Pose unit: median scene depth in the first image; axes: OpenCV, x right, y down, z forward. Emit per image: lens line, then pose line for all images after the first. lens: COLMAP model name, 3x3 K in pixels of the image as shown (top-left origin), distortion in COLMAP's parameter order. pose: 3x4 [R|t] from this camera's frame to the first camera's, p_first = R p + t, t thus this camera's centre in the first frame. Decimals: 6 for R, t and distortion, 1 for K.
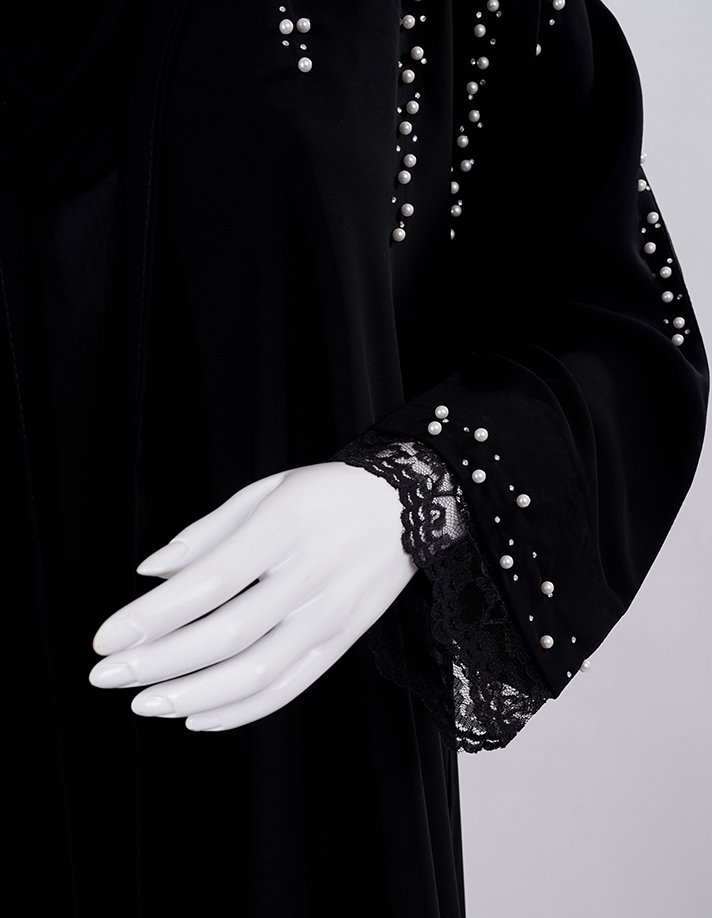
lens RADIAL K [[1587.4, 0, 354.4], [0, 1587.4, 468.8], [0, 0, 1]] dist [0.229864, 0.000000]
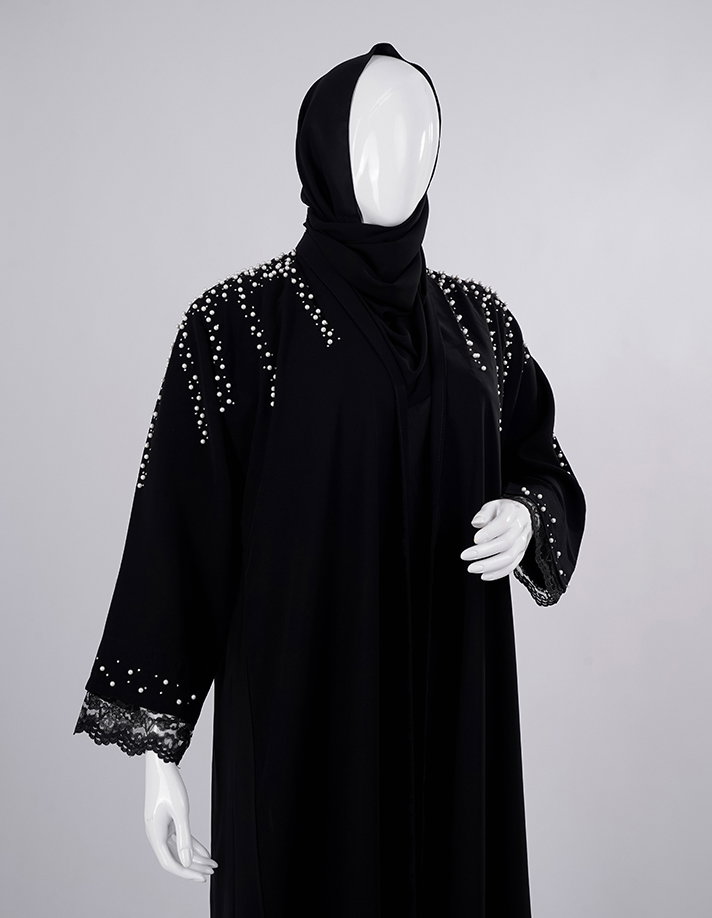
lens RADIAL K [[1587.4, 0, 351.5], [0, 1587.4, 479.7], [0, 0, 1]] dist [0.229864, 0.000000]
pose [[0.931186, 0.055506, 0.360294, -1.226988], [0.016303, 0.981010, -0.193269, 0.479402], [-0.364180, 0.185843, 0.912598, -1.443519]]
